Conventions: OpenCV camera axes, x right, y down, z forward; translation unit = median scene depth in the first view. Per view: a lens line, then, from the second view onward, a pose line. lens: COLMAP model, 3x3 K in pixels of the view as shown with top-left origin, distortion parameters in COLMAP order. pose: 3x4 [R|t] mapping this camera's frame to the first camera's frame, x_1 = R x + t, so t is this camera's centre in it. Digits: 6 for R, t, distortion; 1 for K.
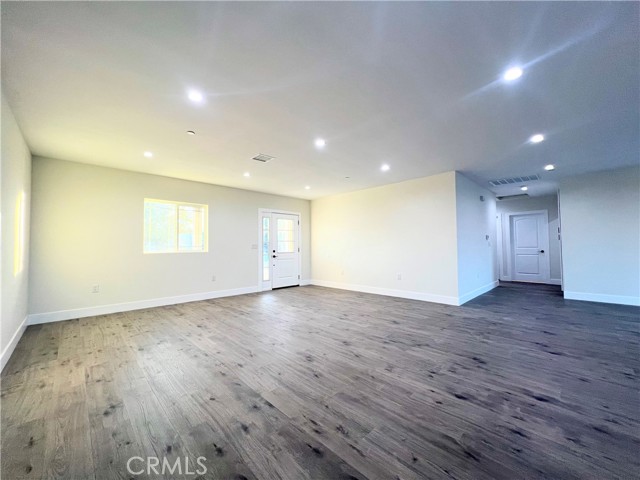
lens RADIAL K [[255.4, 0, 317.8], [0, 255.4, 237.4], [0, 0, 1]] dist [-0.003161, 0.000731]
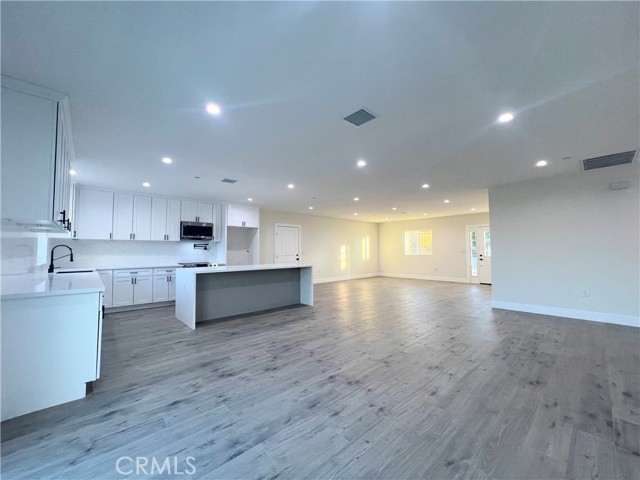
lens RADIAL K [[255.4, 0, 318.4], [0, 255.4, 238.4], [0, 0, 1]] dist [-0.003161, 0.000731]
pose [[-0.029571, -0.040257, -0.998752, 2.213748], [0.042797, 0.998221, -0.041503, -0.029944], [0.998646, -0.043970, -0.027795, 0.348806]]
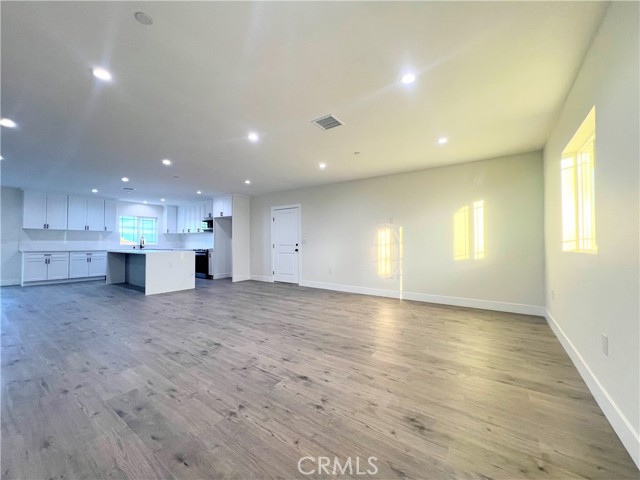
lens RADIAL K [[255.4, 0, 319.2], [0, 255.4, 238.6], [0, 0, 1]] dist [-0.003161, 0.000731]
pose [[-0.982266, 0.000699, -0.187491, -0.054375], [0.011079, 0.998462, -0.054316, 0.076210], [0.187165, -0.055430, -0.980763, 1.903249]]
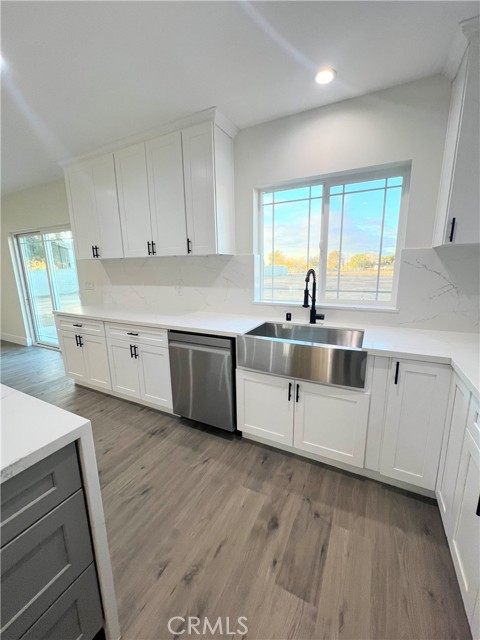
lens RADIAL K [[255.4, 0, 241.7], [0, 255.4, 318.4], [0, 0, 1]] dist [-0.003161, 0.000731]
pose [[-0.327197, -0.174594, 0.928687, 0.688318], [-0.019434, 0.983818, 0.178111, -0.088132], [-0.944756, 0.040229, -0.325295, -0.481442]]
